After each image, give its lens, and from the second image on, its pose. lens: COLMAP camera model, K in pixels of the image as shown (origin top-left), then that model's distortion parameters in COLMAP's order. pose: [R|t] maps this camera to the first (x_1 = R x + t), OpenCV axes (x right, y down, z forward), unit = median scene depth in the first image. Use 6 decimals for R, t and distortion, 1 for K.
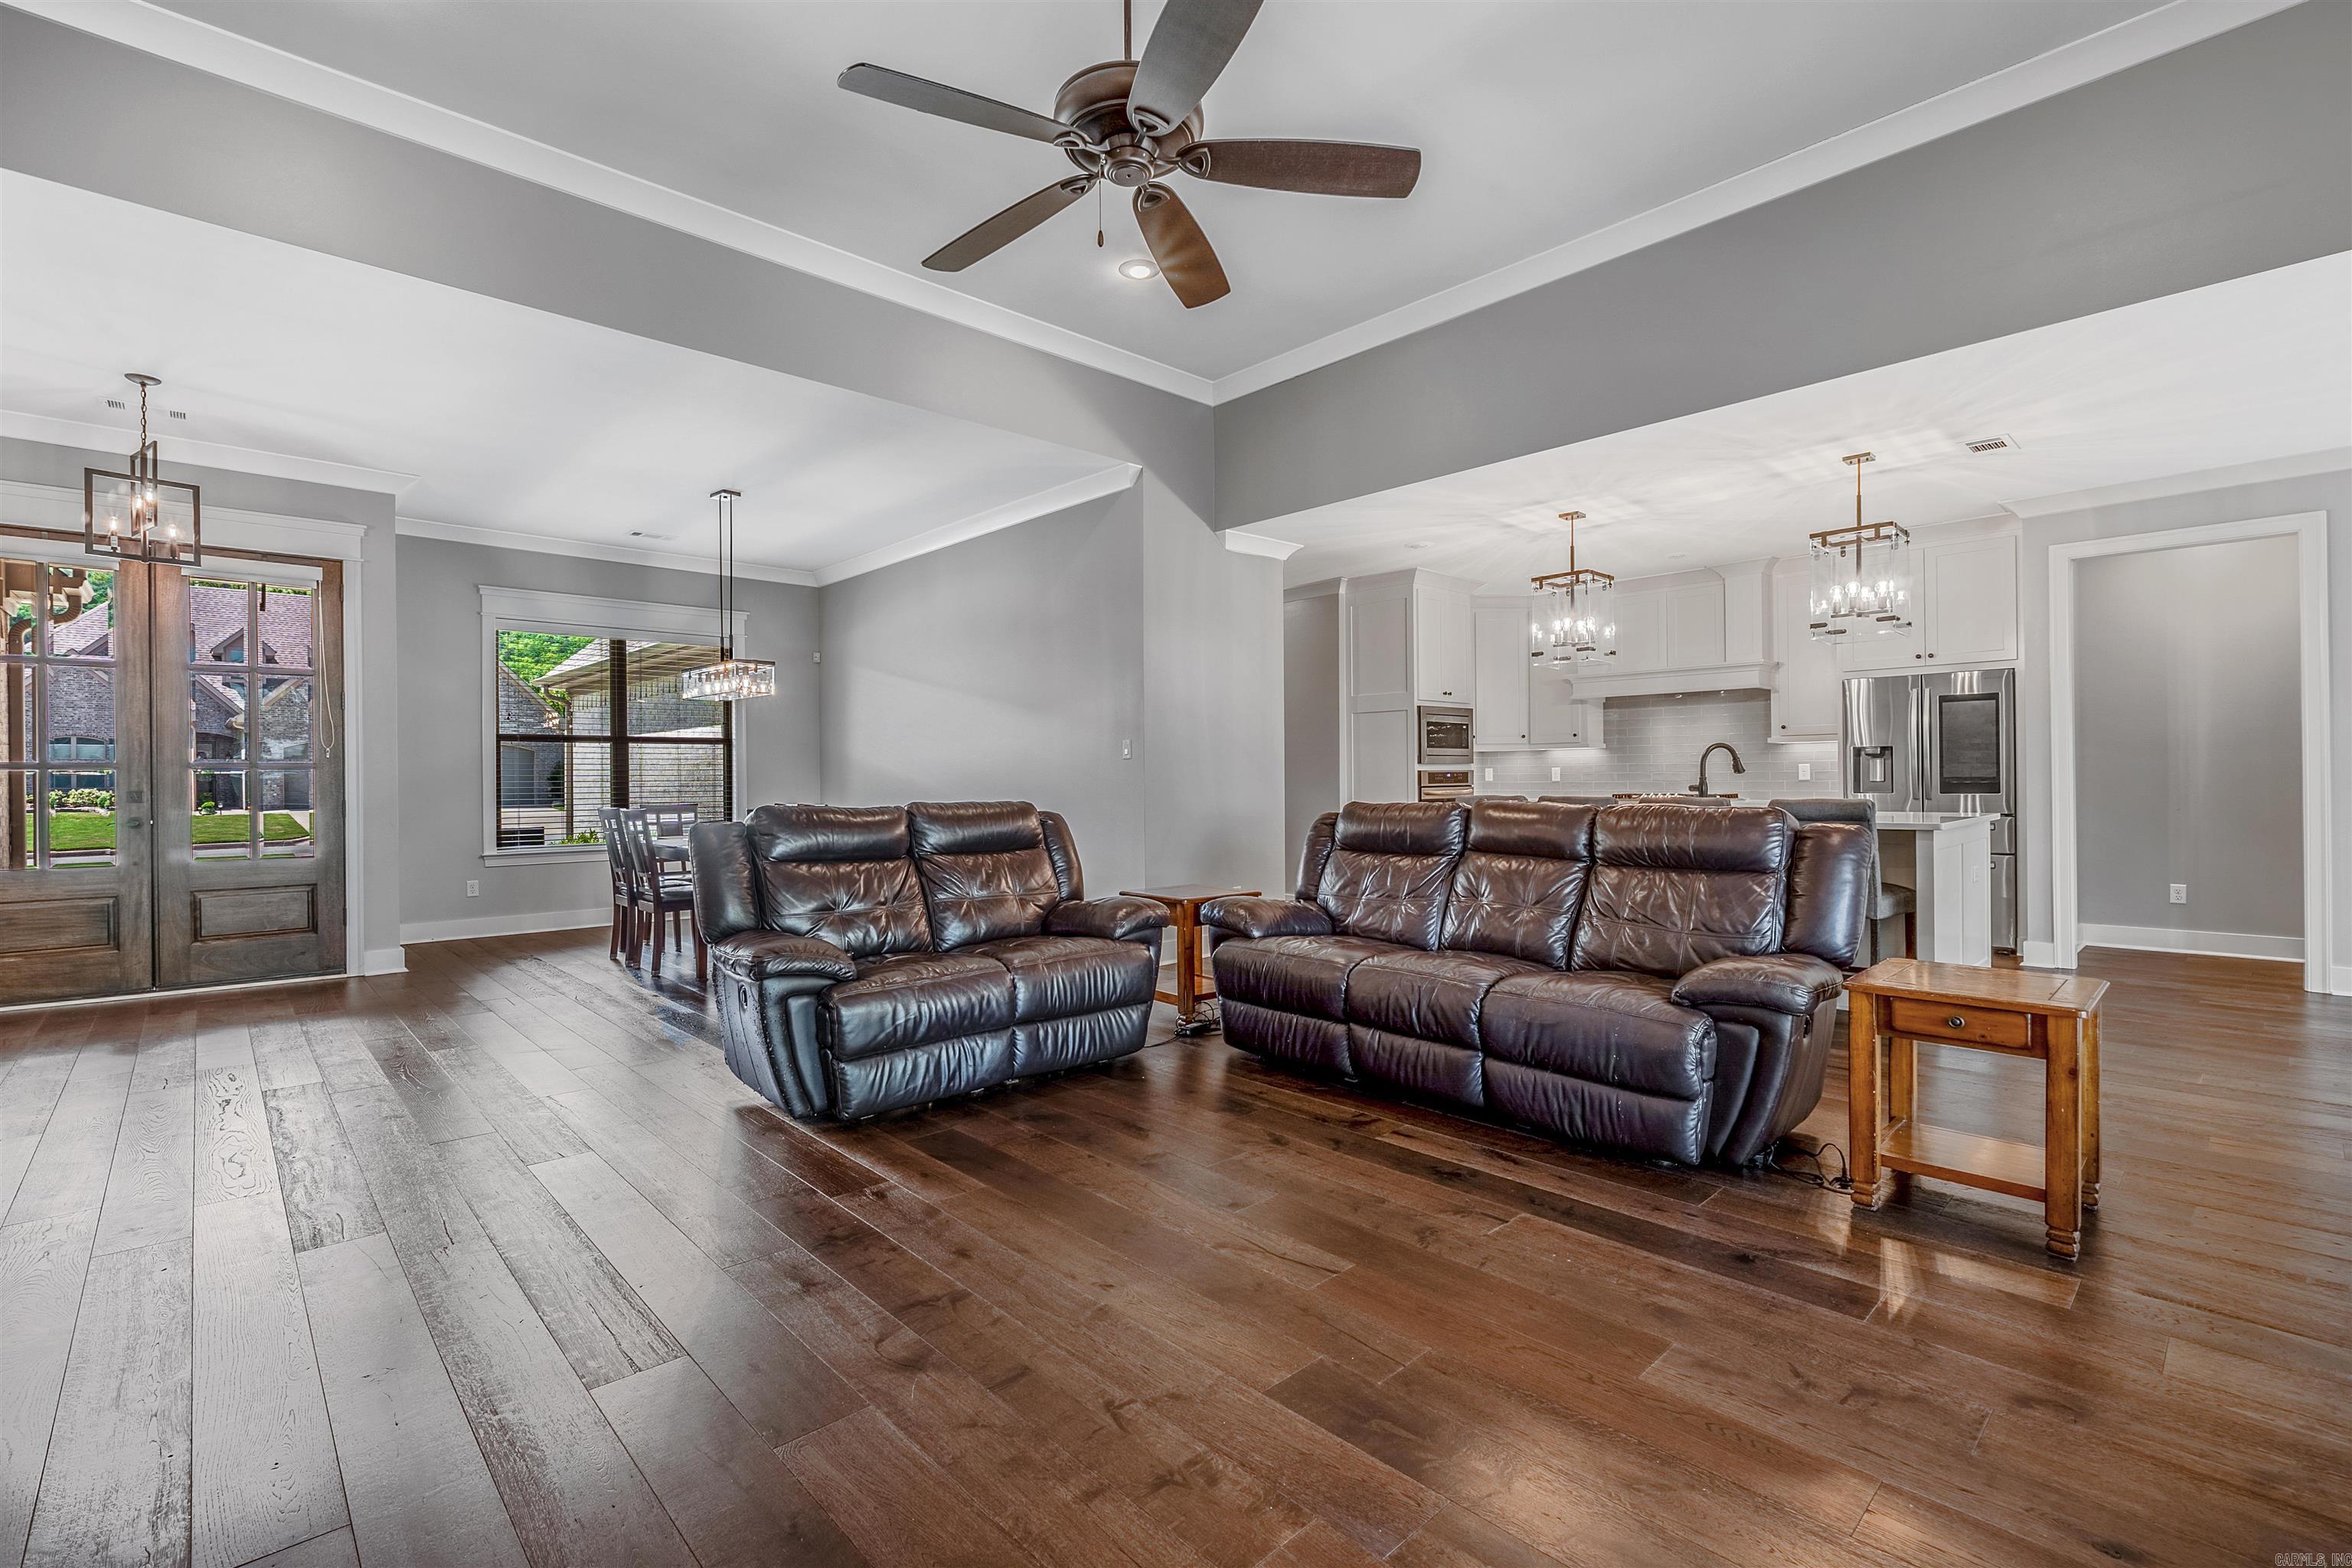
lens RADIAL K [[1041.5, 0, 1171.2], [0, 1041.5, 779.9], [0, 0, 1]] dist [0.001386, -0.000882]
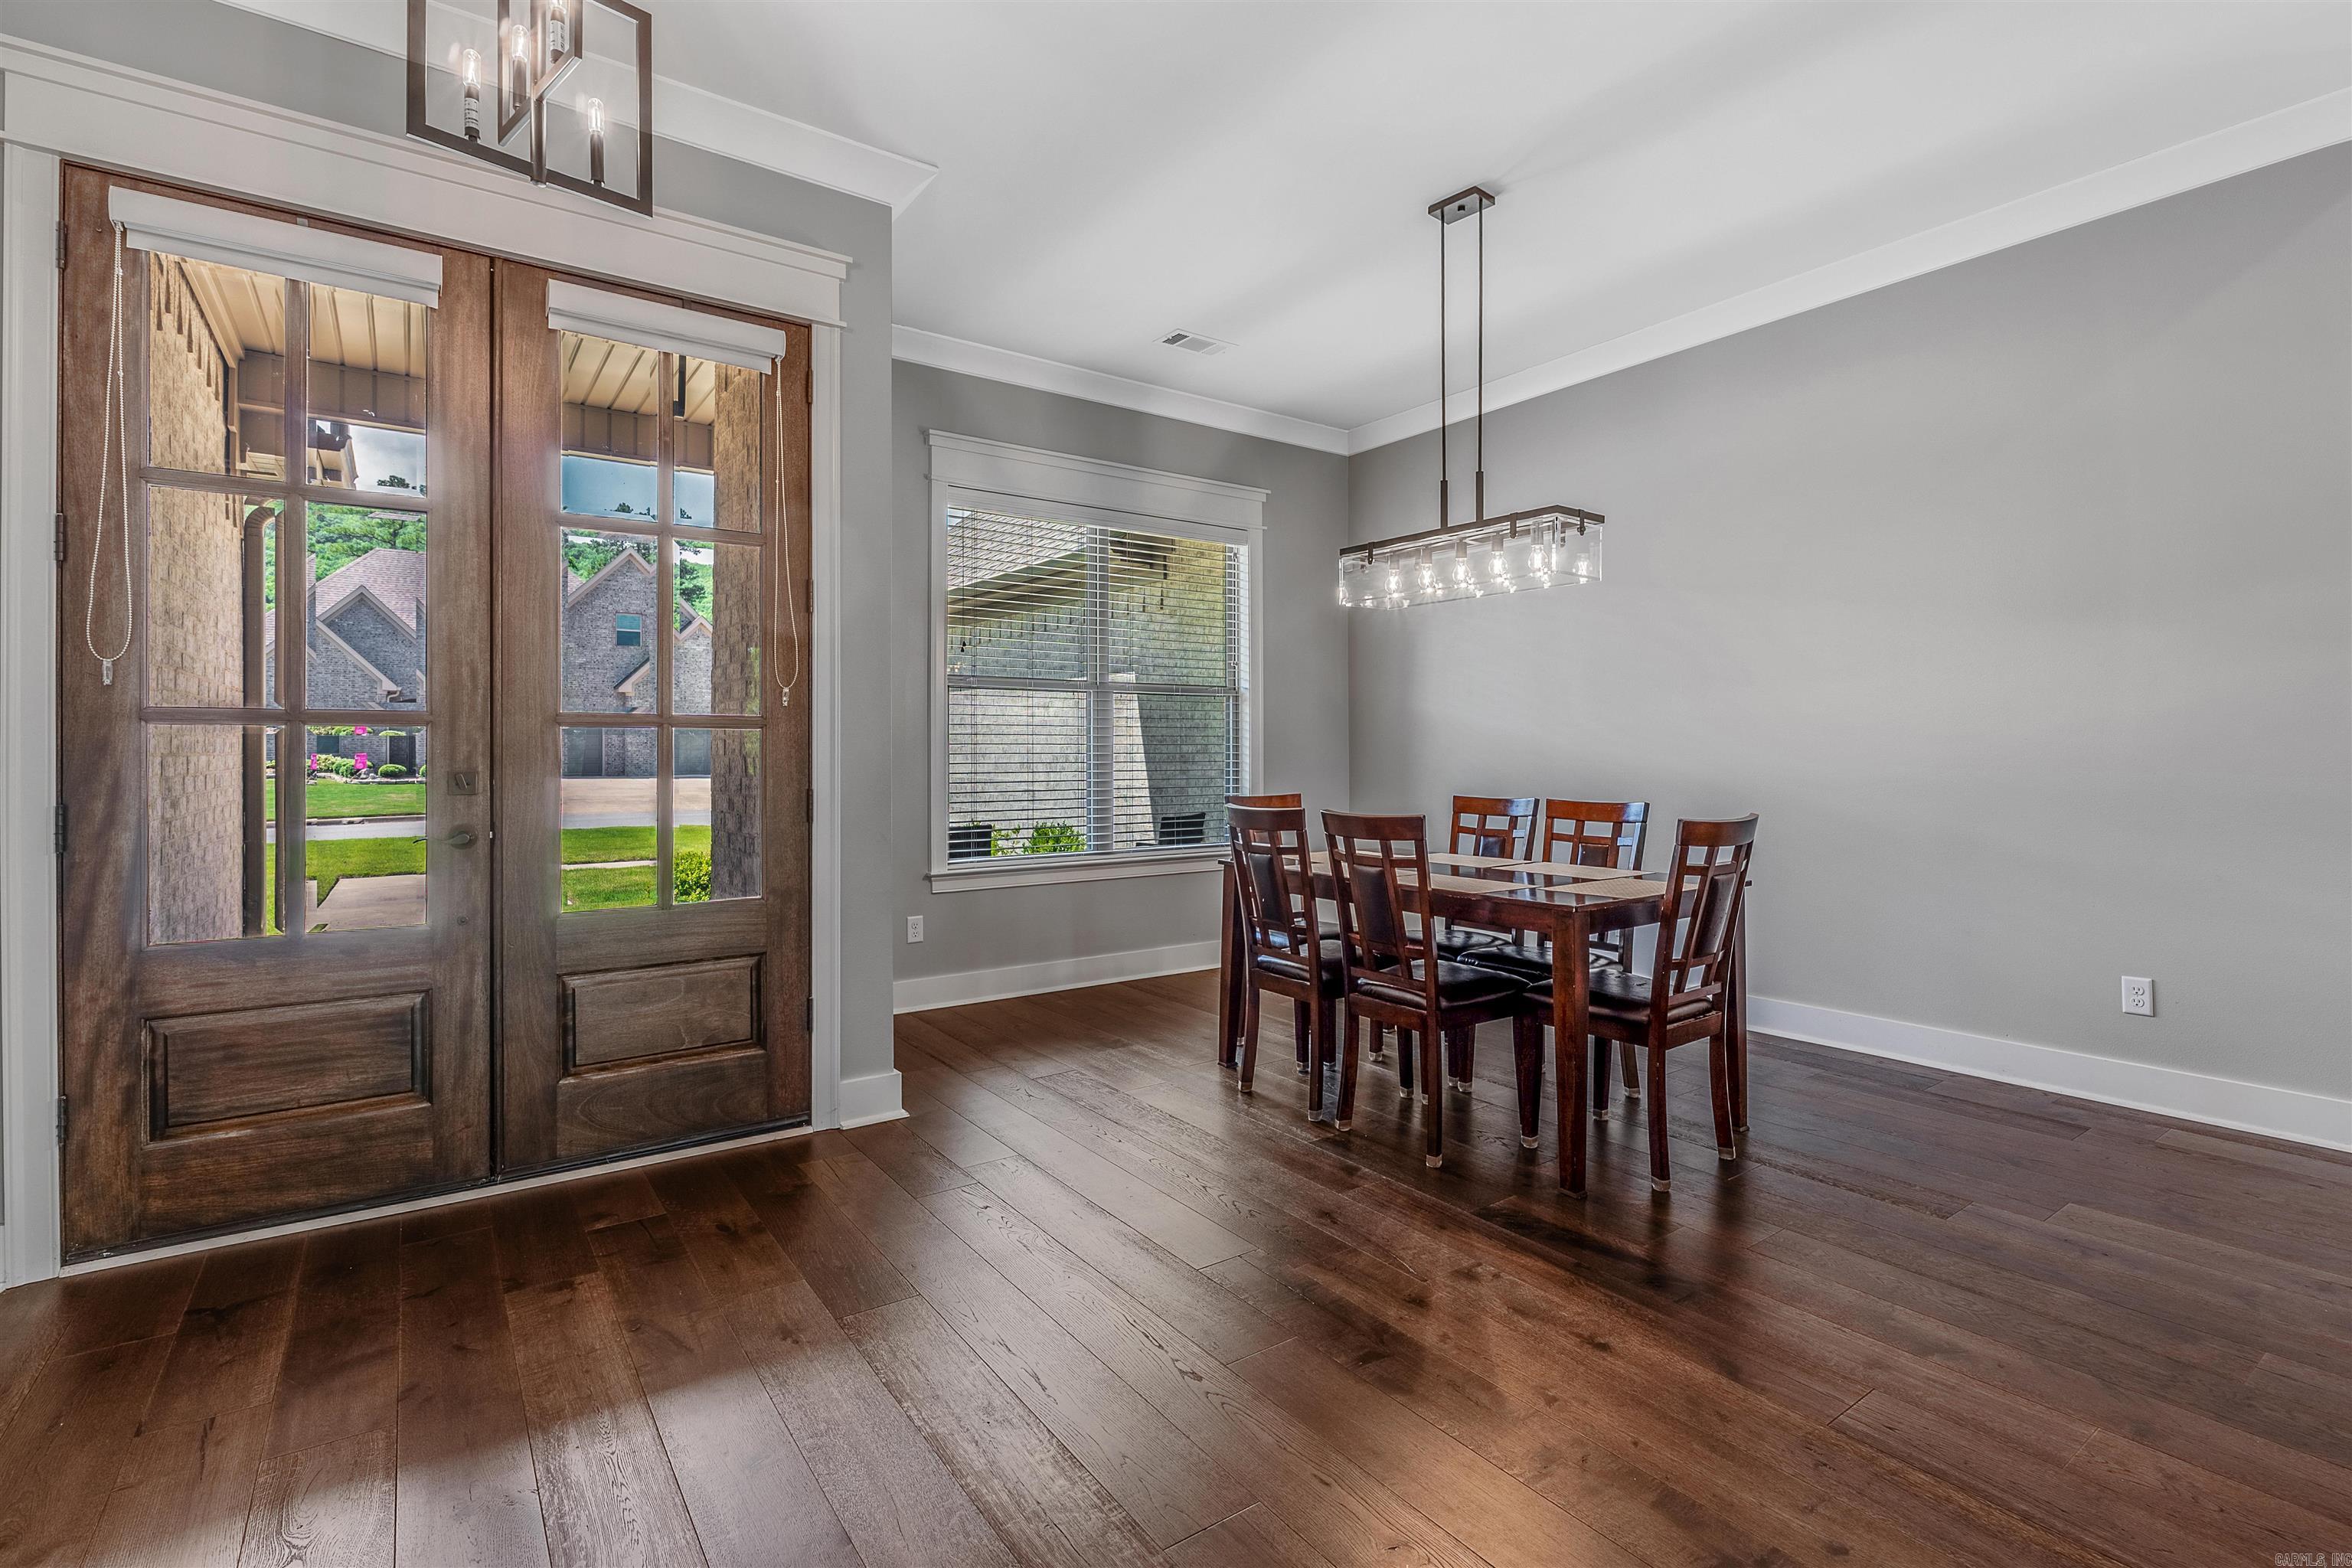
lens RADIAL K [[1069.4, 0, 1179.3], [0, 1069.4, 748.5], [0, 0, 1]] dist [0.001020, 0.000167]
pose [[0.991660, 0.005271, -0.128775, -0.598313], [-0.005686, 0.999980, -0.002851, -0.000036], [0.128757, 0.003559, 0.991670, 0.548144]]
